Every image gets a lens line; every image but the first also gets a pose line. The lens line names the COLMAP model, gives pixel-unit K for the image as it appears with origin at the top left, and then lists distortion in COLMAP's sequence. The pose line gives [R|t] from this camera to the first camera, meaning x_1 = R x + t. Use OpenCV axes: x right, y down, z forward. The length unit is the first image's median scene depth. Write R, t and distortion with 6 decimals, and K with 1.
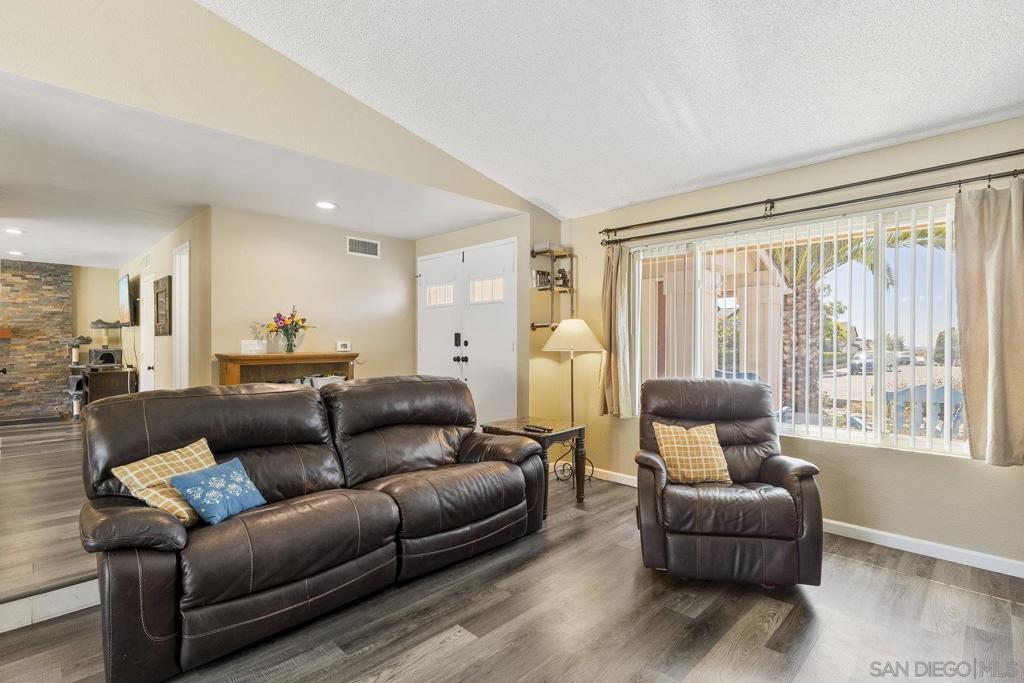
lens RADIAL K [[501.0, 0, 507.7], [0, 501.0, 343.9], [0, 0, 1]] dist [-0.010041, 0.000758]
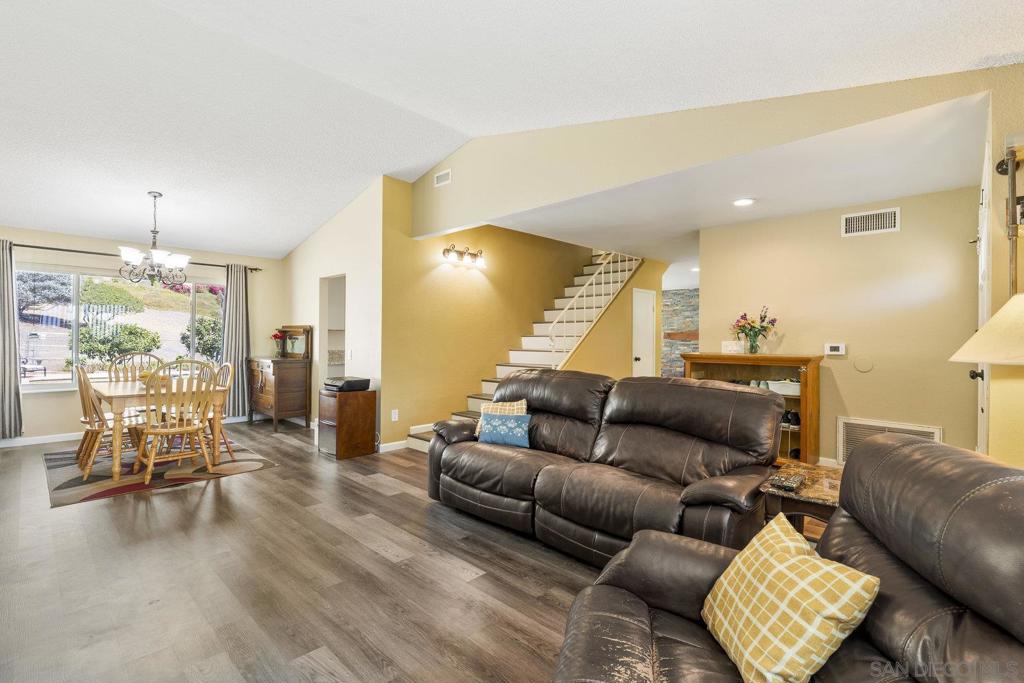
lens RADIAL K [[466.0, 0, 507.6], [0, 466.0, 342.8], [0, 0, 1]] dist [0.002054, 0.001980]
pose [[-0.001031, 0.006875, -0.999976, 0.659943], [-0.011916, 0.999905, 0.006887, -0.006811], [0.999928, 0.011923, -0.000949, 0.663422]]
